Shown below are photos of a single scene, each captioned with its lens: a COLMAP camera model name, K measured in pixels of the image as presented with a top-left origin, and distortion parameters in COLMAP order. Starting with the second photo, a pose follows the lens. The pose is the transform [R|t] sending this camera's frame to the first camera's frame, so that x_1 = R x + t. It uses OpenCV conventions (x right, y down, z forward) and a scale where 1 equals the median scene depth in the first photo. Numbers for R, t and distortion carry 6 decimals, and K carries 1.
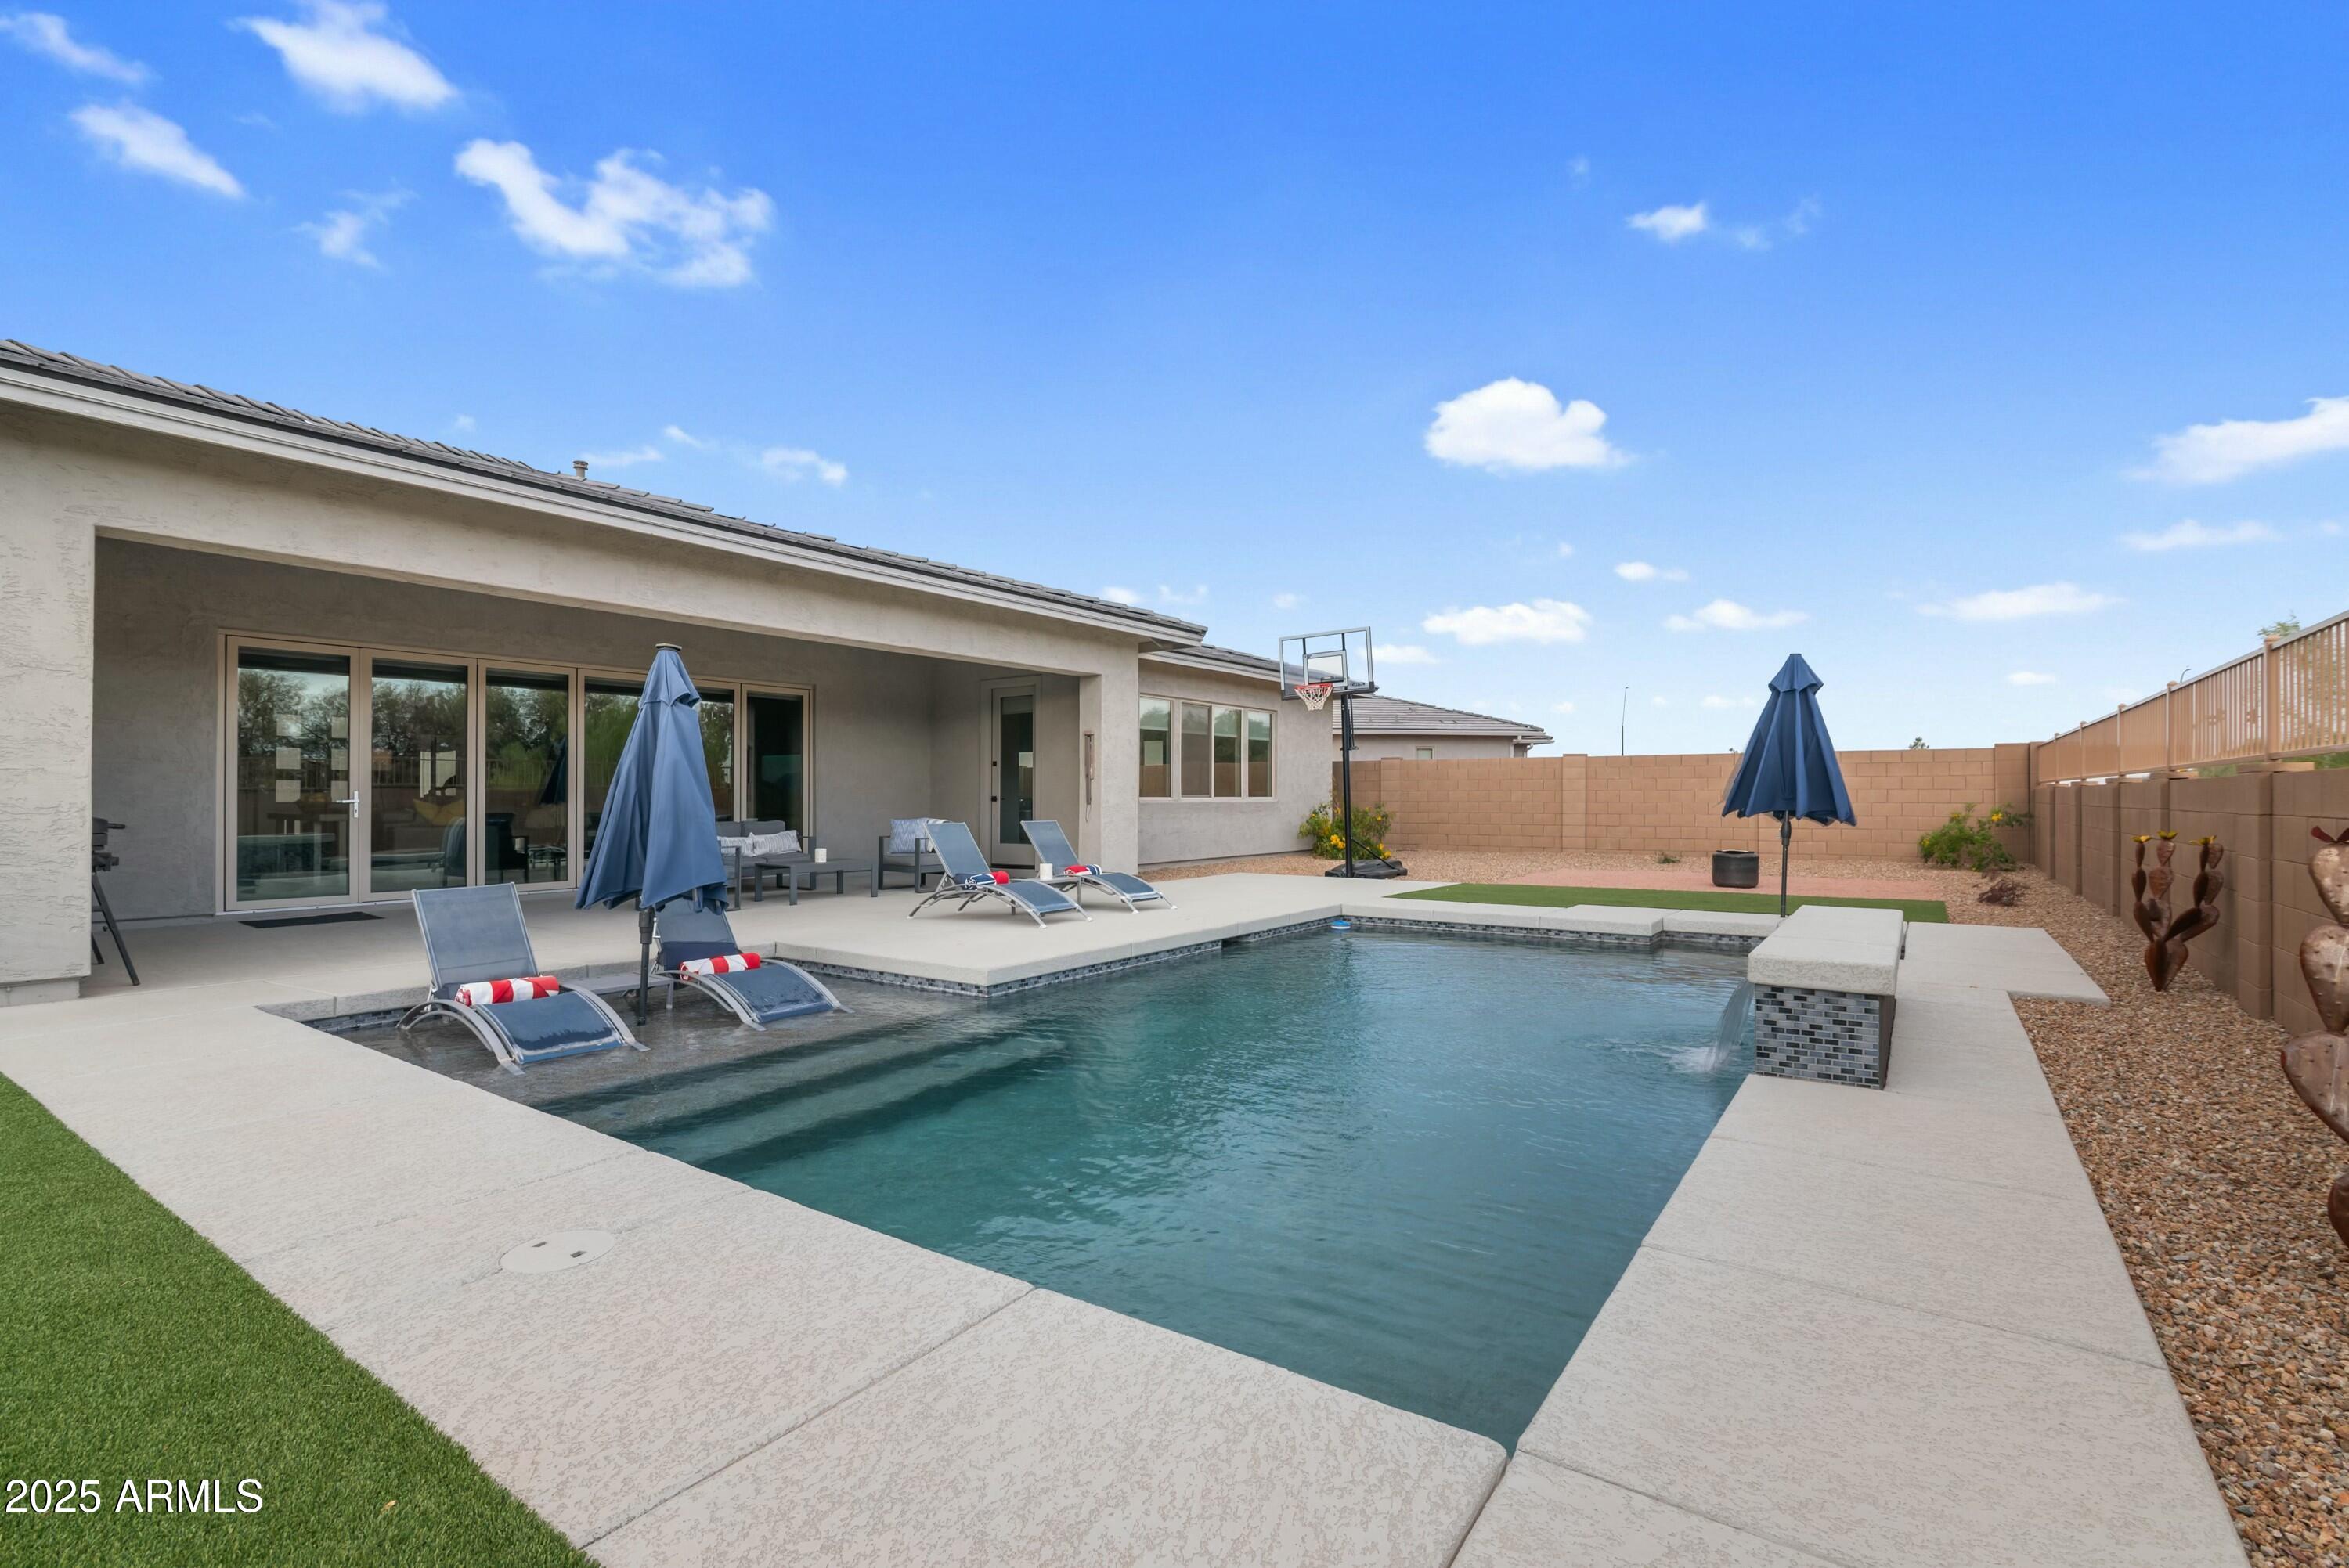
lens RADIAL K [[1072.9, 0, 1171.9], [0, 1072.9, 796.0], [0, 0, 1]] dist [-0.018666, 0.000415]
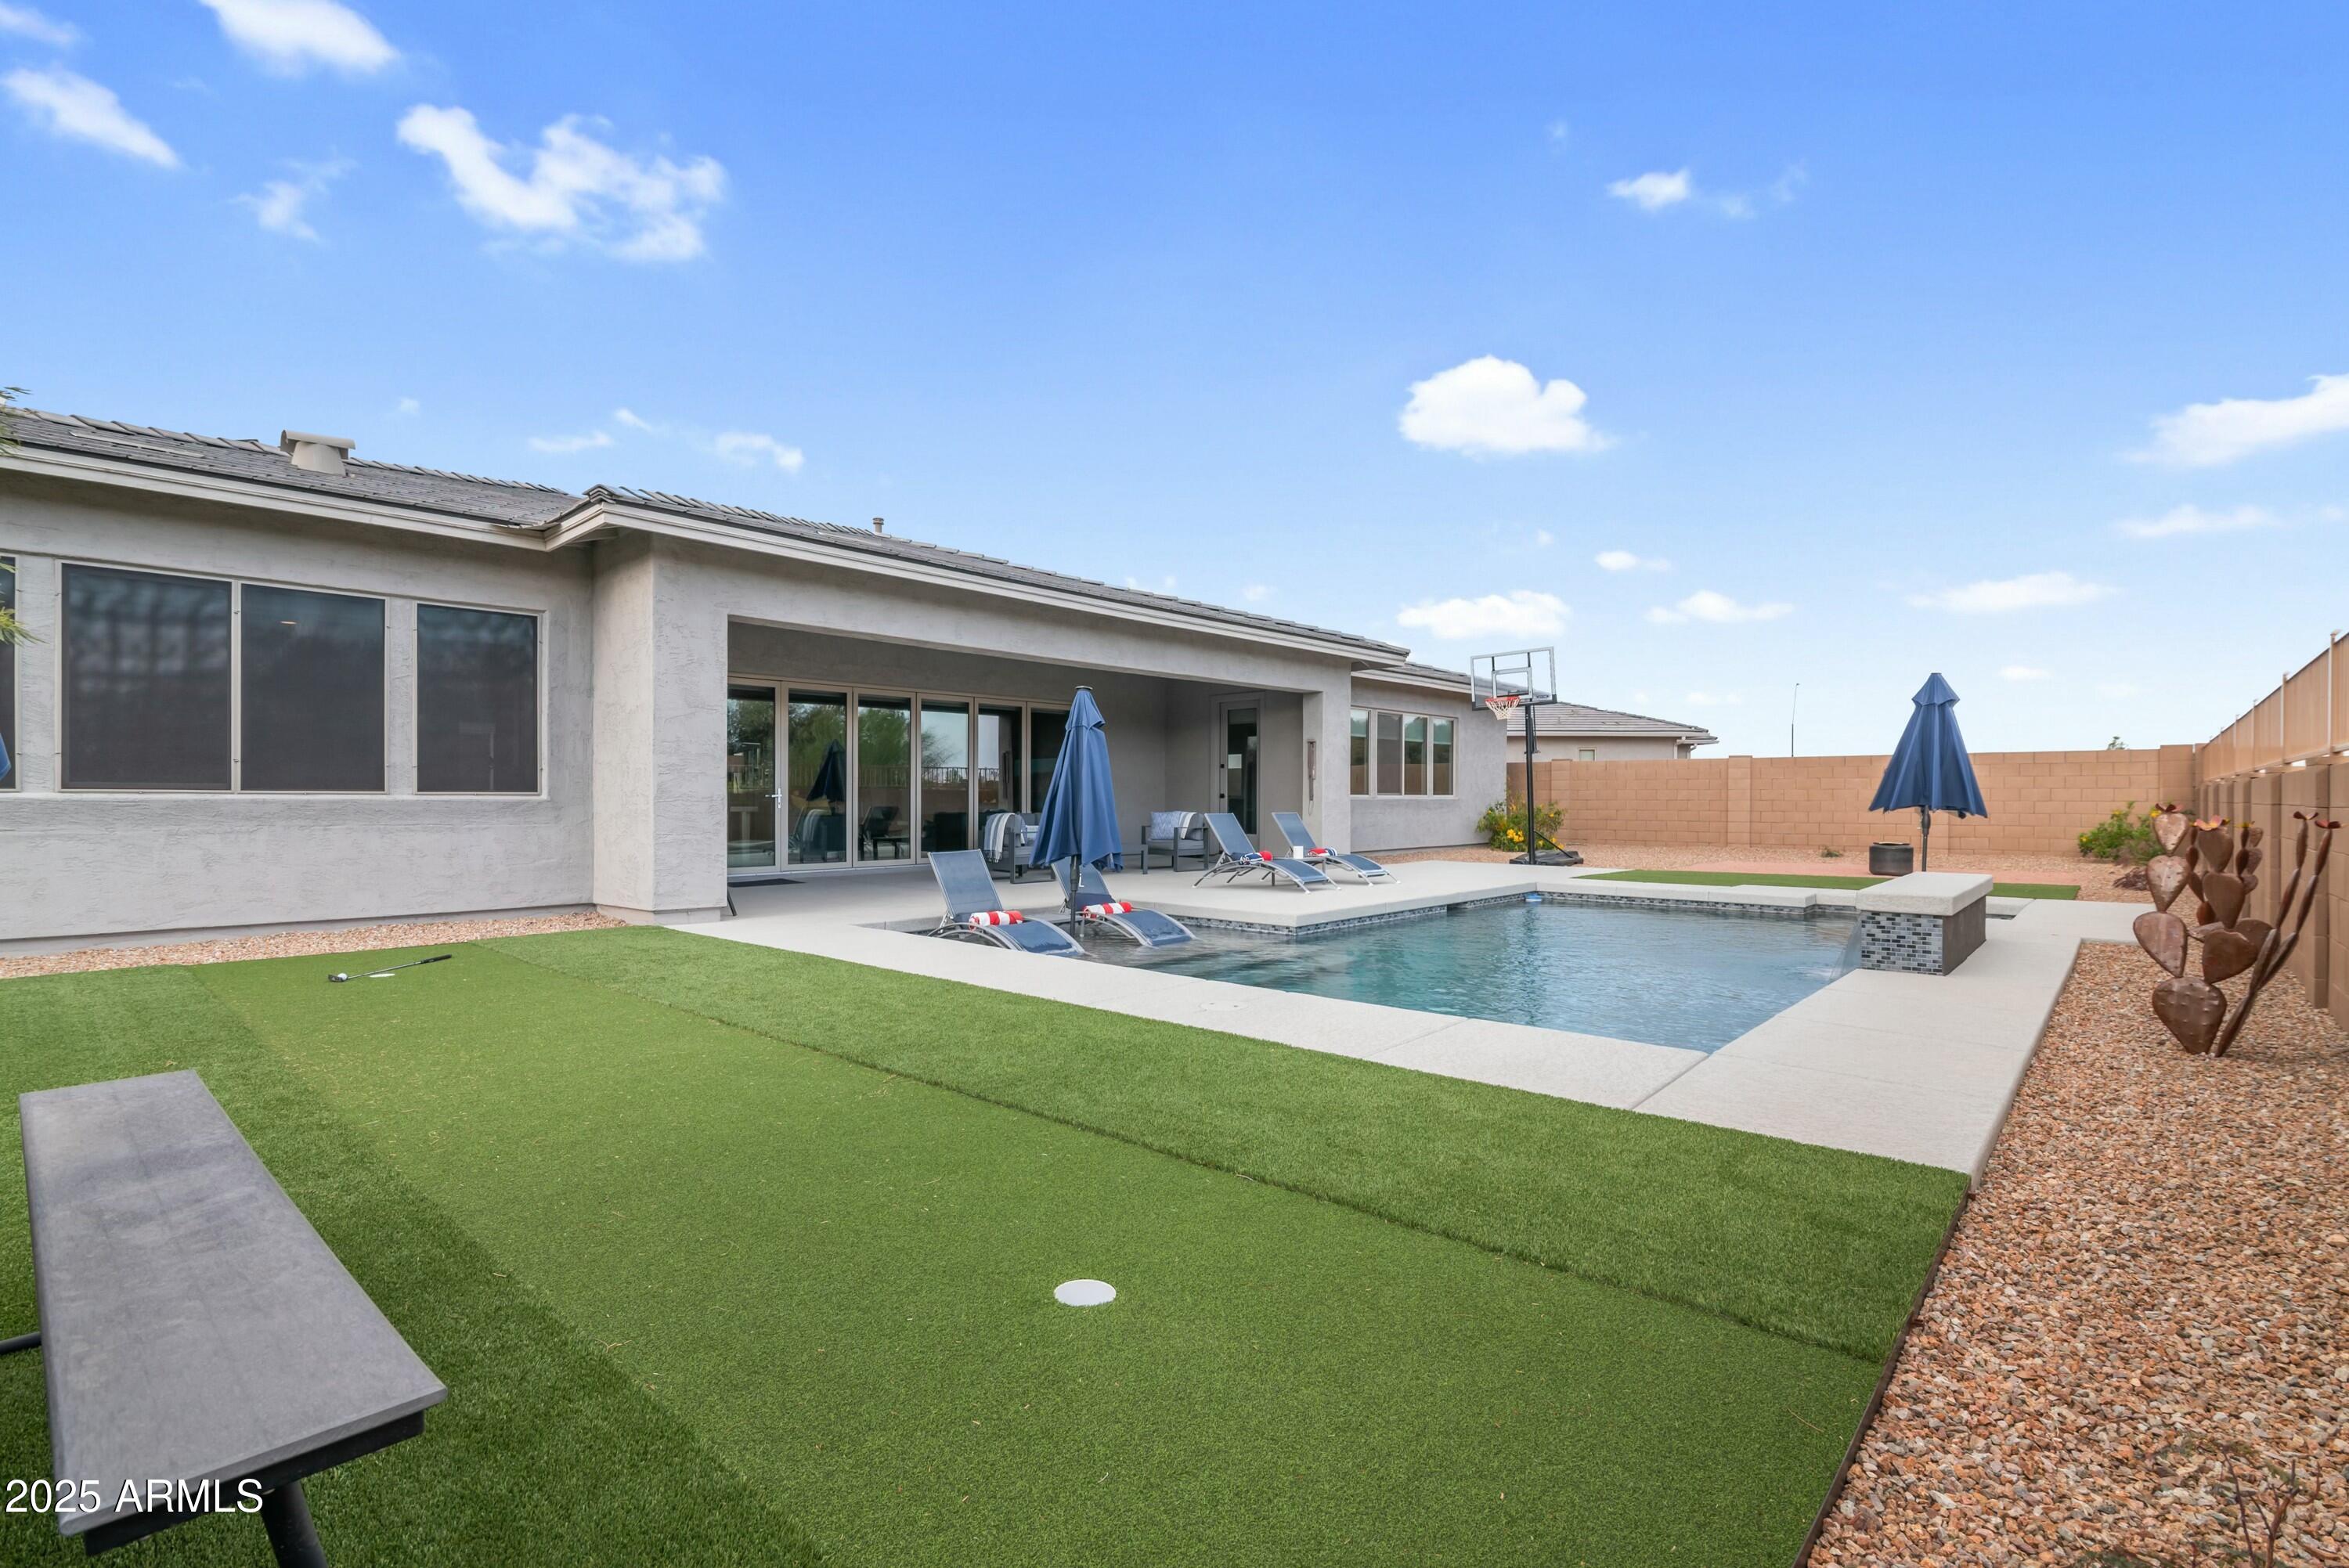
lens RADIAL K [[1072.9, 0, 1171.9], [0, 1072.9, 796.0], [0, 0, 1]] dist [-0.018666, 0.000415]
pose [[0.991642, 0.001549, -0.129014, -0.074645], [-0.001554, 0.999999, 0.000061, 0.003287], [0.129014, 0.000140, 0.991643, -0.200155]]
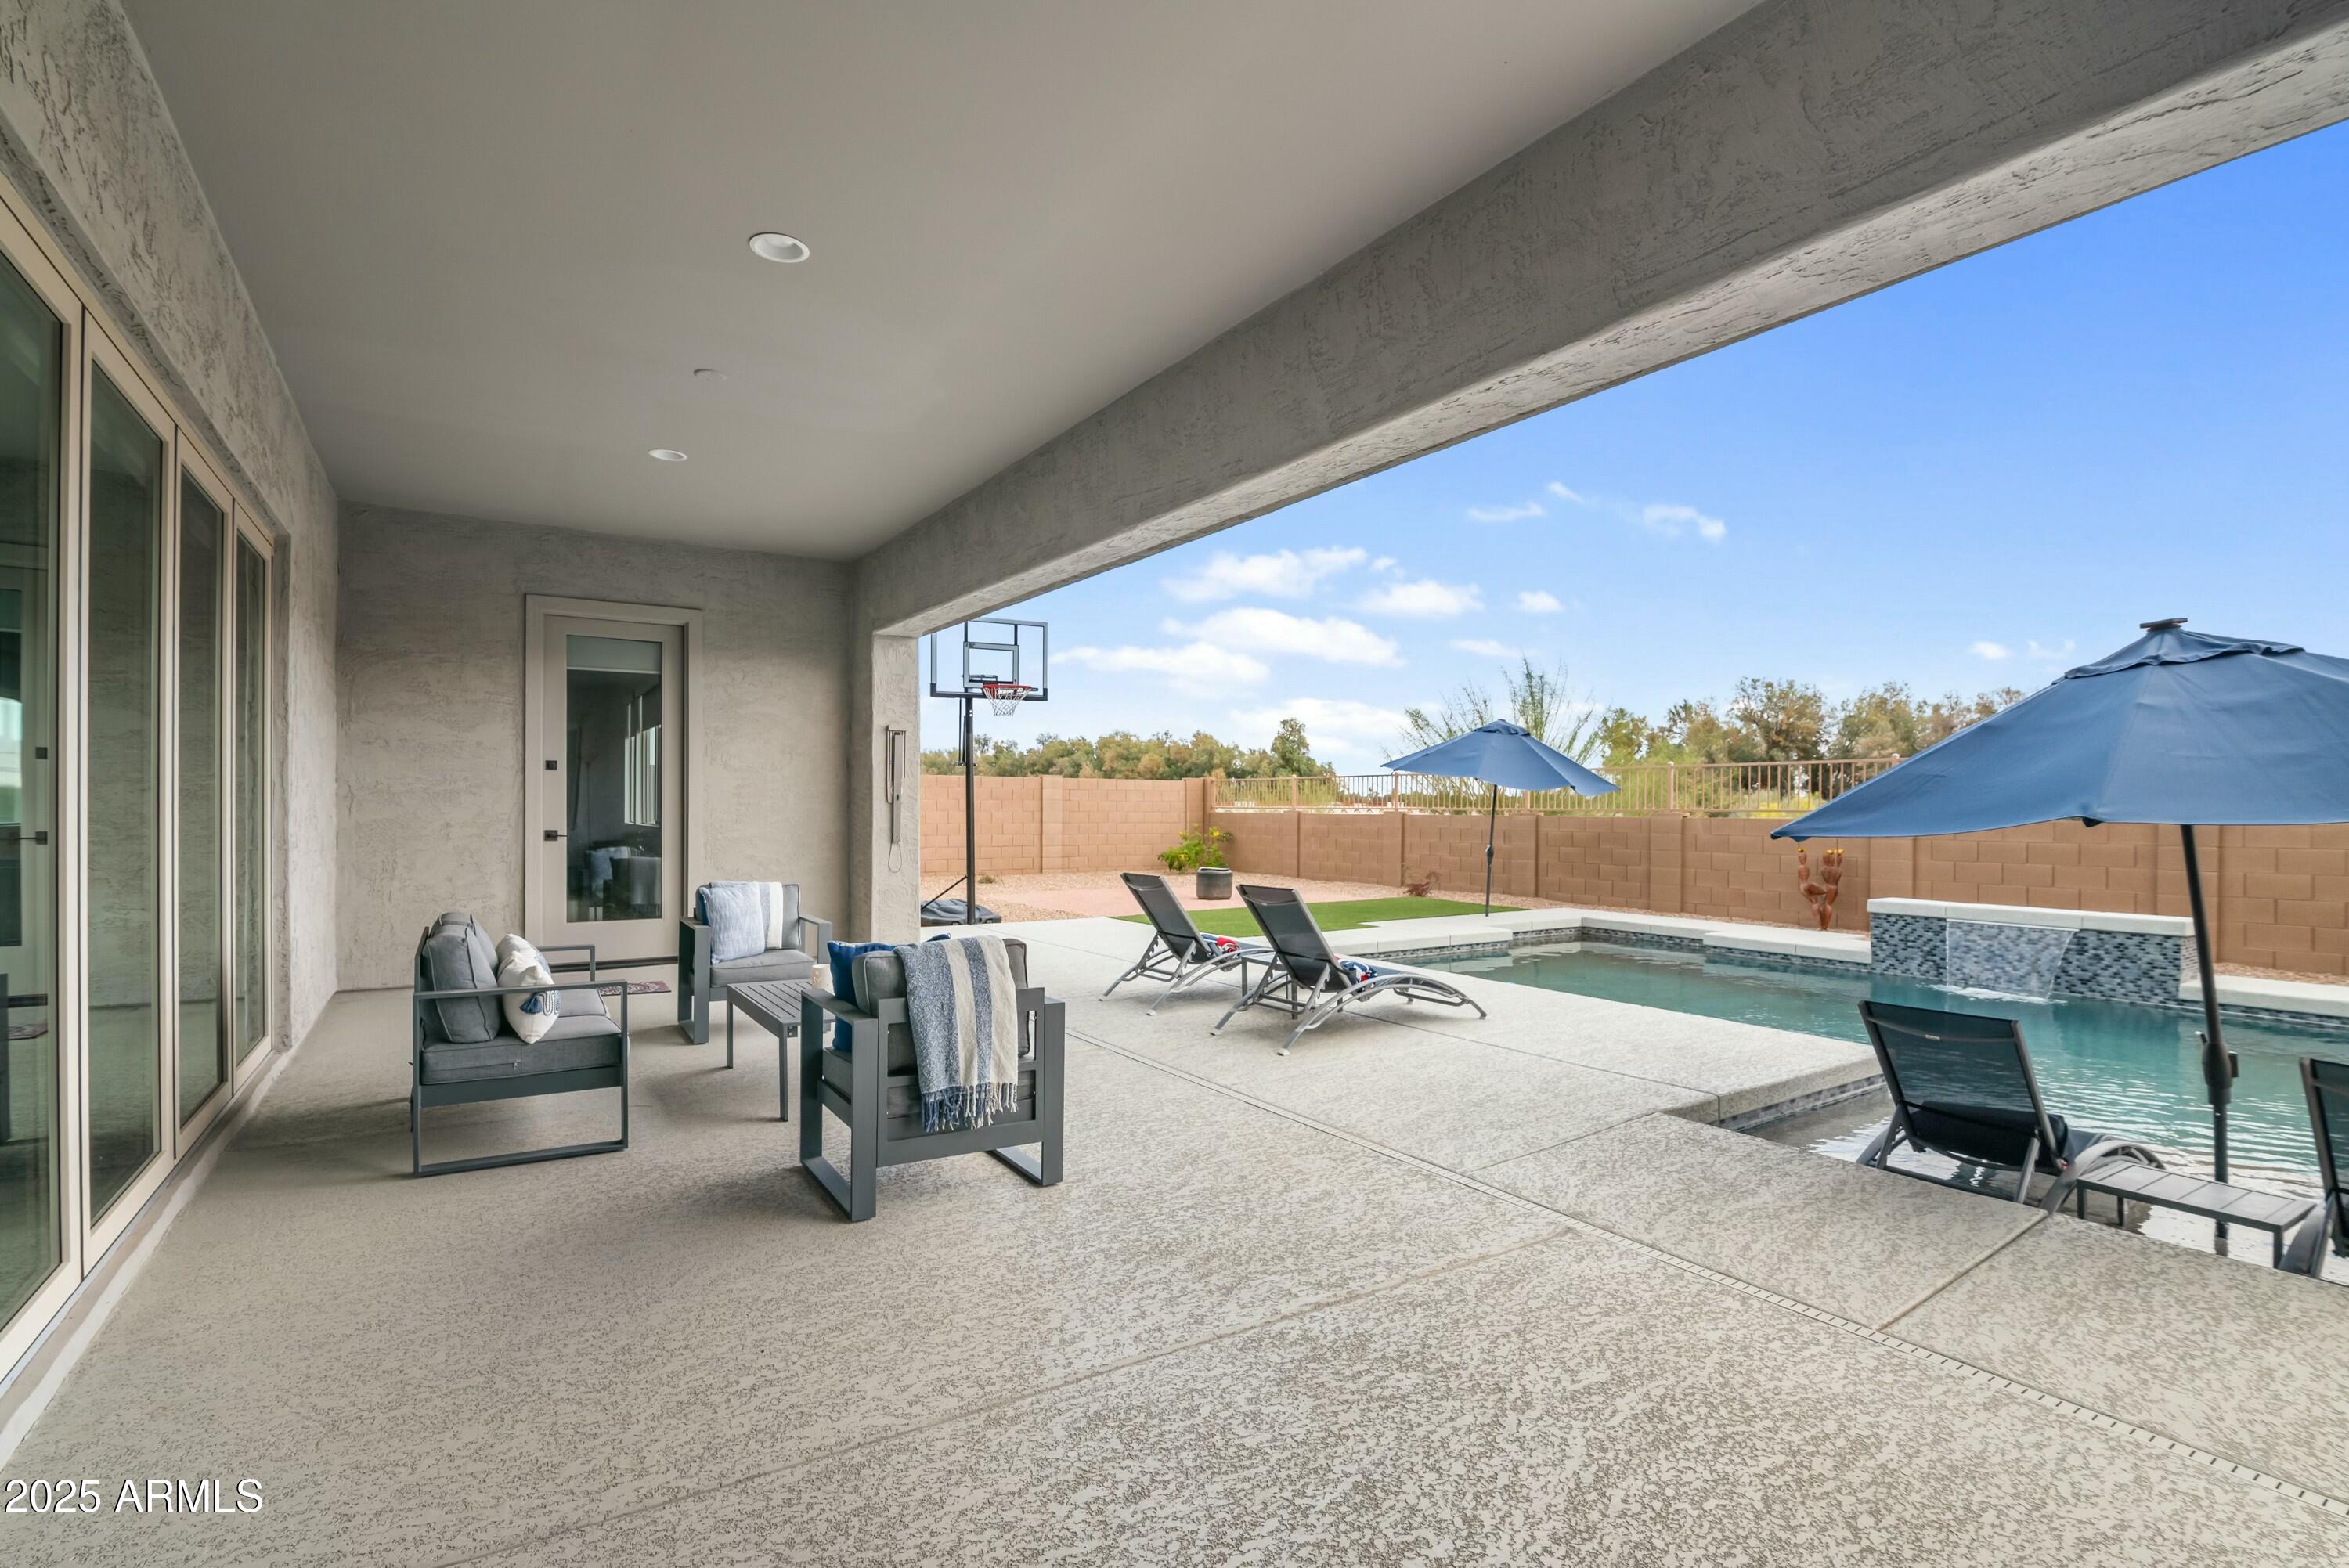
lens RADIAL K [[1095.1, 0, 1174.3], [0, 1095.1, 811.7], [0, 0, 1]] dist [-0.000481, 0.000035]
pose [[0.381161, 0.000158, 0.924509, -0.584543], [-0.008238, 0.999961, 0.003225, -0.013254], [-0.924472, -0.008845, 0.381147, 0.586590]]
